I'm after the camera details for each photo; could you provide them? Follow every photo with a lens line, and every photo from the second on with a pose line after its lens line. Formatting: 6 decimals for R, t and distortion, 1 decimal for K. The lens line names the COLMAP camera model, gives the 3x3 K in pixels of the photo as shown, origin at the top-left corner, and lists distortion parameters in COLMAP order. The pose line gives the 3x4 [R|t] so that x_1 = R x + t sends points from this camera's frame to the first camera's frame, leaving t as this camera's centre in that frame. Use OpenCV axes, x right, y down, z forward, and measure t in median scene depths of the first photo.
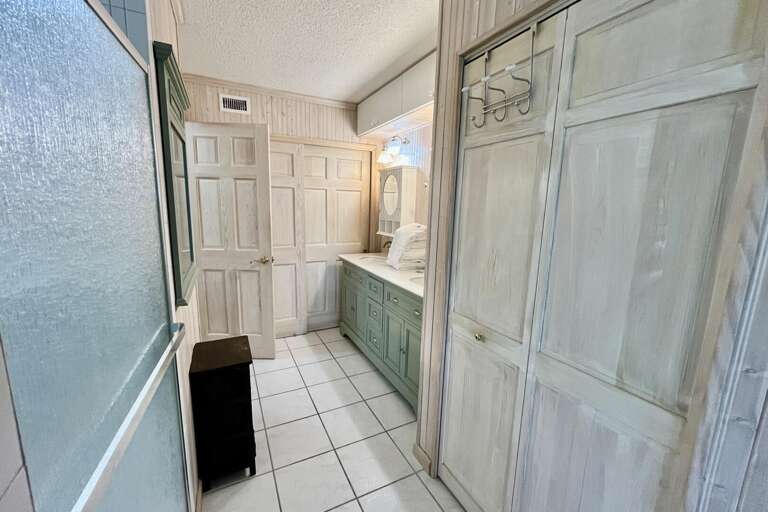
lens RADIAL K [[312.3, 0, 371.0], [0, 312.3, 257.1], [0, 0, 1]] dist [-0.001289, -0.000226]
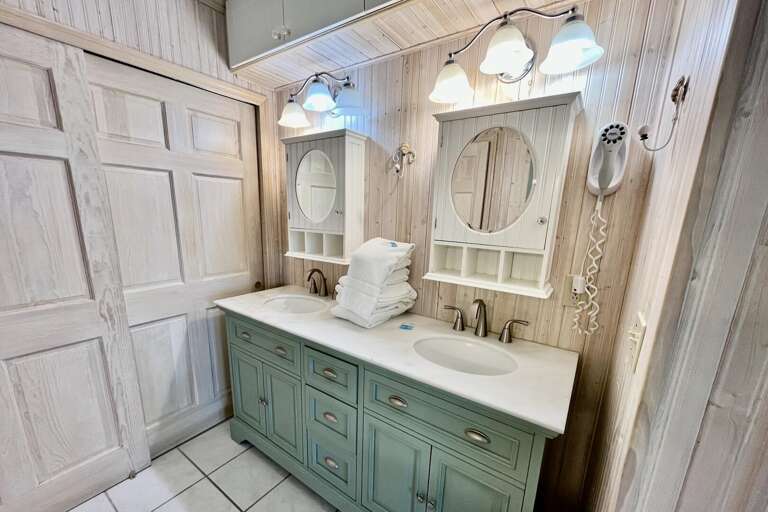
lens RADIAL K [[310.1, 0, 382.6], [0, 310.1, 276.0], [0, 0, 1]] dist [0.000406, 0.000109]
pose [[0.866035, -0.114307, 0.486742, -0.107815], [0.083838, 0.992931, 0.084014, -0.069565], [-0.492905, -0.031952, 0.869497, 0.409699]]
